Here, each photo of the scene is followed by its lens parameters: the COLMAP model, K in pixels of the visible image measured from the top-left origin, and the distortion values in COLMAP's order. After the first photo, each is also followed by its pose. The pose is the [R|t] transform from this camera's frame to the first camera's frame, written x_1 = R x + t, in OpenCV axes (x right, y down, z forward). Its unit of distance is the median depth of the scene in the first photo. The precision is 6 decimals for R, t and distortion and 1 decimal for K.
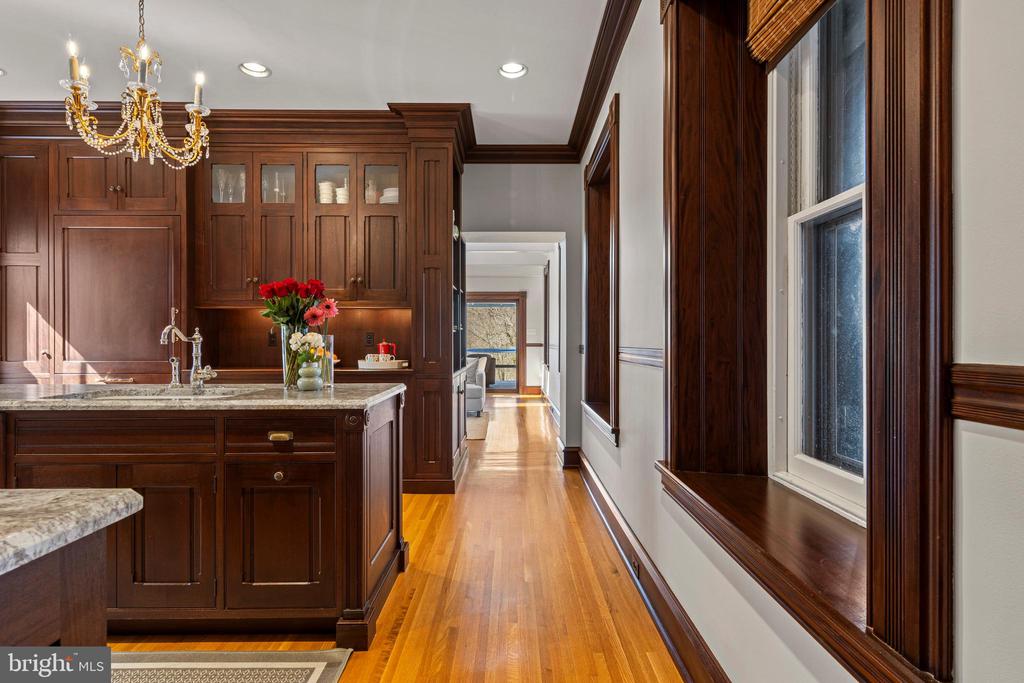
lens RADIAL K [[526.4, 0, 513.6], [0, 526.4, 341.5], [0, 0, 1]] dist [-0.025163, 0.000027]
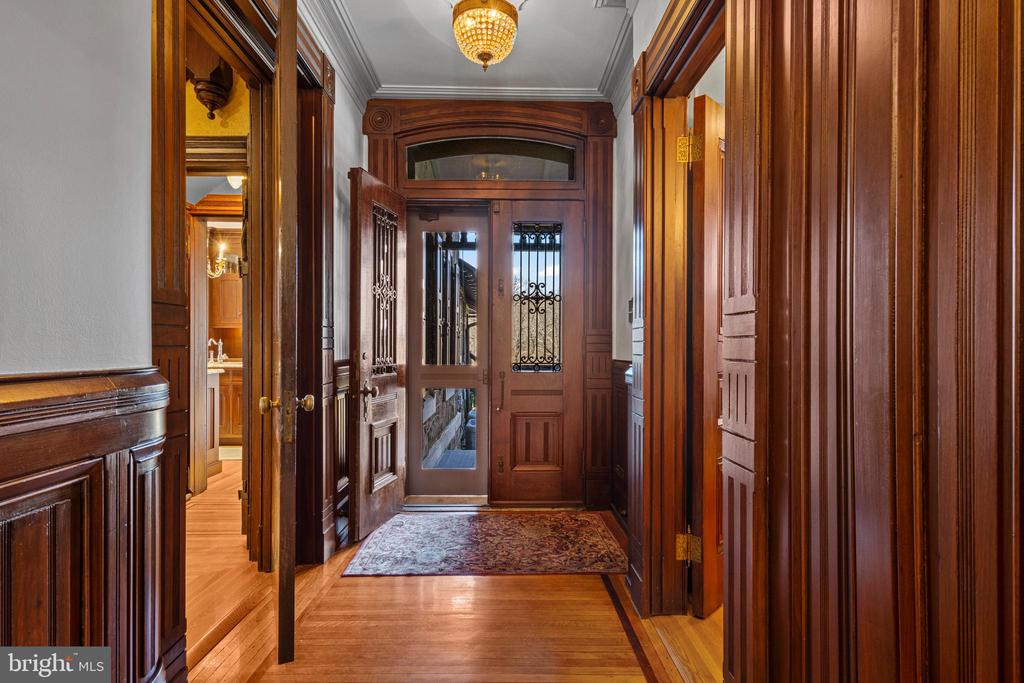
lens RADIAL K [[526.4, 0, 511.9], [0, 526.4, 344.7], [0, 0, 1]] dist [-0.025163, 0.000027]
pose [[0.999860, 0.001673, 0.016646, 0.771025], [-0.001632, 0.999996, -0.002469, 0.004694], [-0.016650, 0.002441, 0.999858, -1.566803]]
